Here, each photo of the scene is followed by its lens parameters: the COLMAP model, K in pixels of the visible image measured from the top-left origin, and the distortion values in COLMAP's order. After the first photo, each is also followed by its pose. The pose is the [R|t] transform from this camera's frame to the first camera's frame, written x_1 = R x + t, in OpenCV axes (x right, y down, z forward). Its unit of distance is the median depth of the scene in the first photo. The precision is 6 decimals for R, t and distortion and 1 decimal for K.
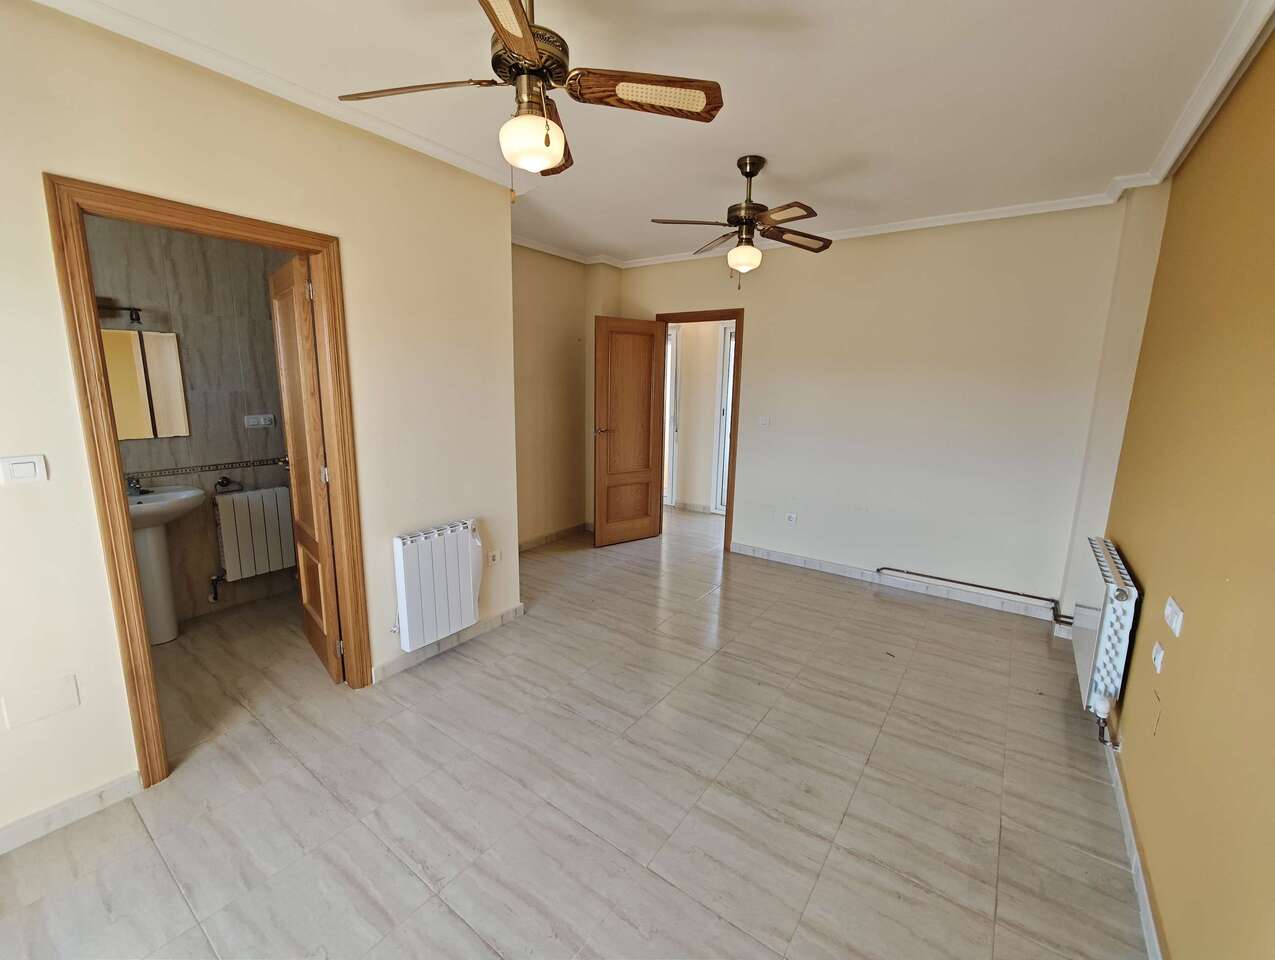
lens RADIAL K [[532.2, 0, 627.6], [0, 532.2, 478.3], [0, 0, 1]] dist [-0.007756, 0.002417]
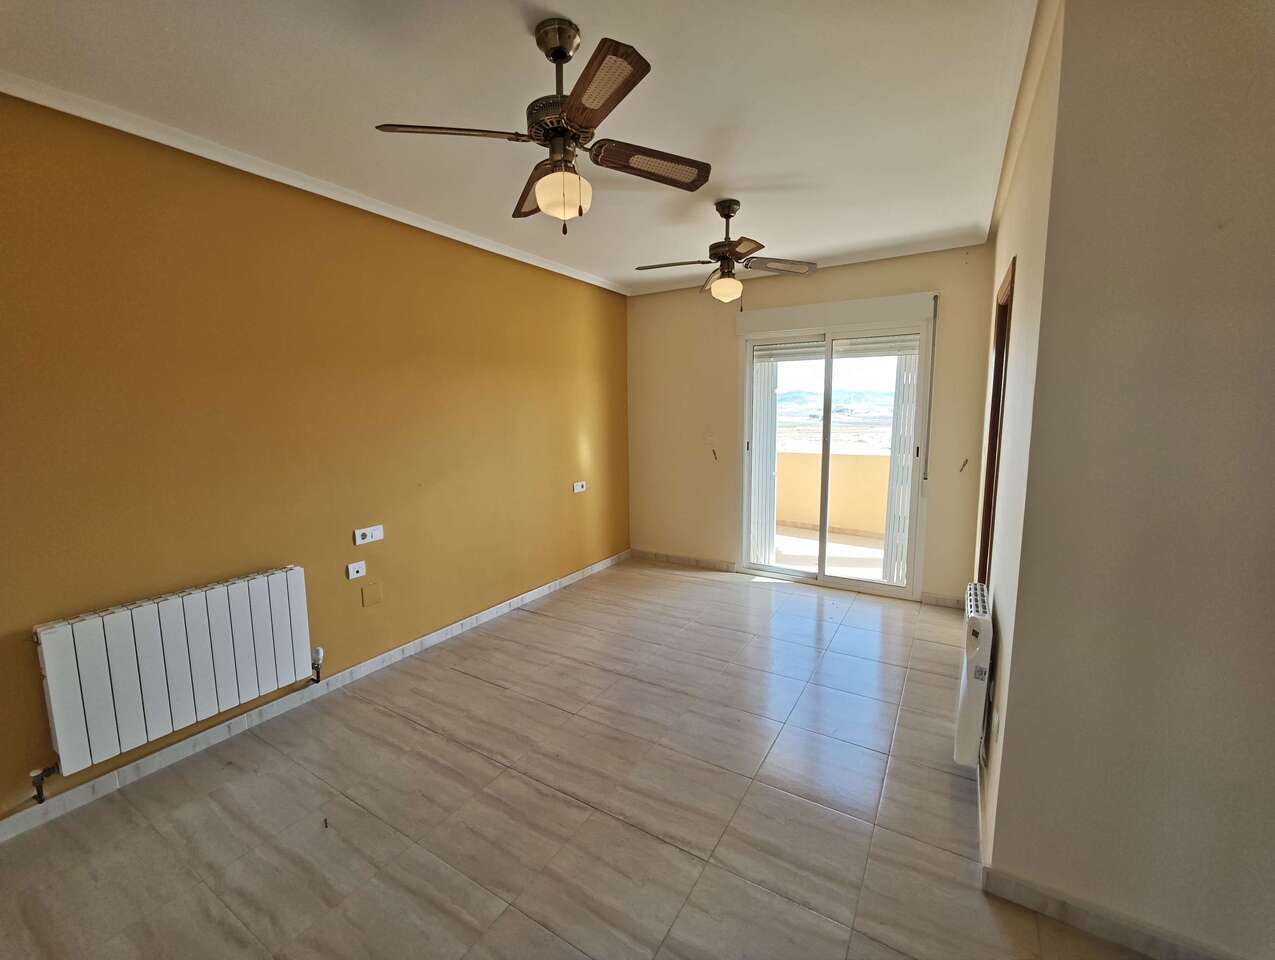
lens RADIAL K [[532.2, 0, 624.1], [0, 532.2, 474.6], [0, 0, 1]] dist [-0.007756, 0.002417]
pose [[-0.996985, -0.005083, -0.077423, 0.206337], [-0.028009, 0.954141, 0.298044, -0.295588], [0.072357, 0.299314, -0.951407, 1.658272]]
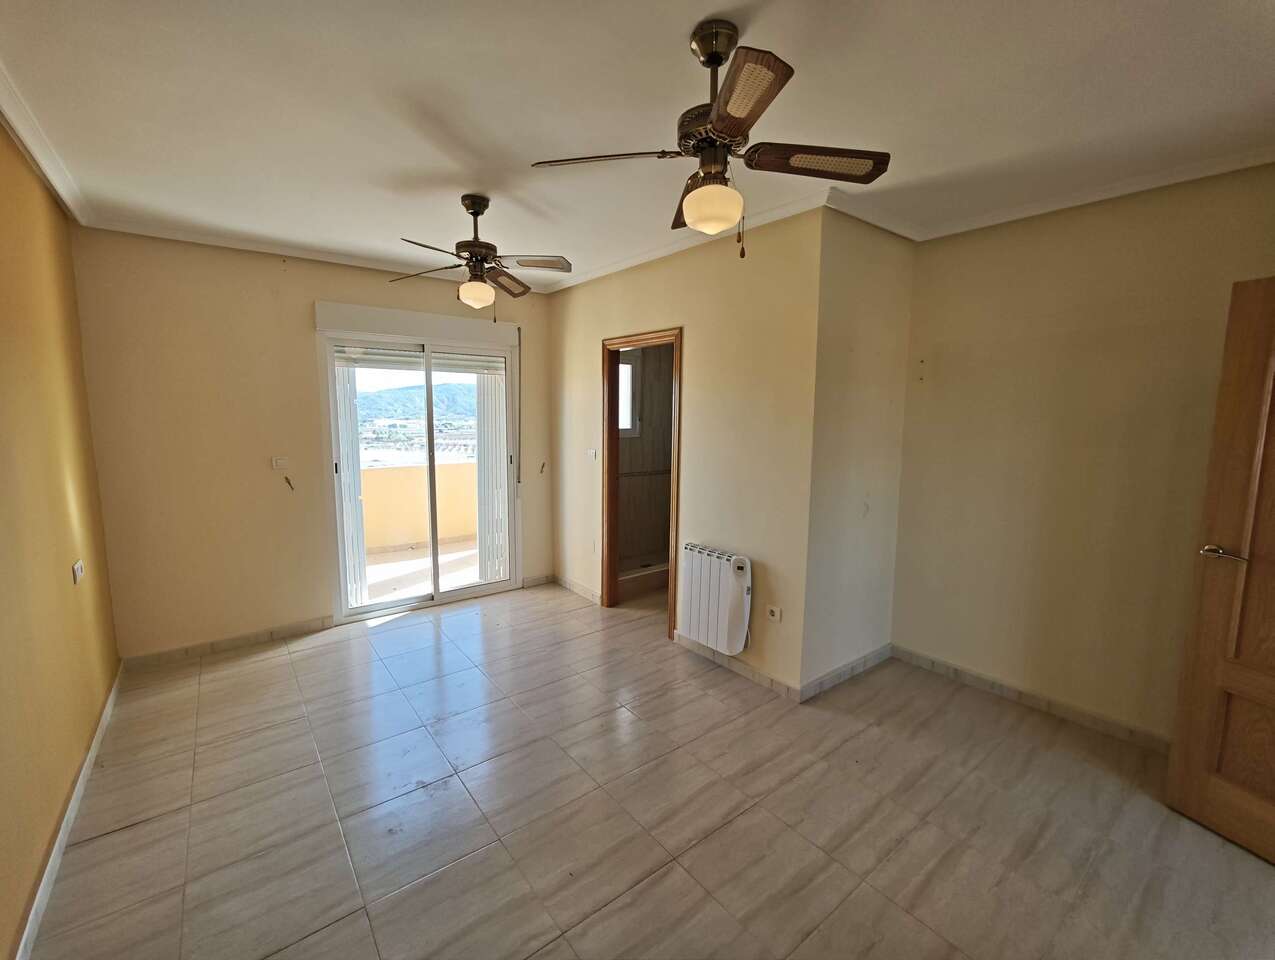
lens RADIAL K [[532.2, 0, 644.5], [0, 532.2, 472.8], [0, 0, 1]] dist [-0.007756, 0.002417]
pose [[-0.267710, 0.080391, -0.960140, 0.806605], [-0.185822, 0.973497, 0.133321, -0.204395], [0.945411, 0.214106, -0.245676, 1.126188]]
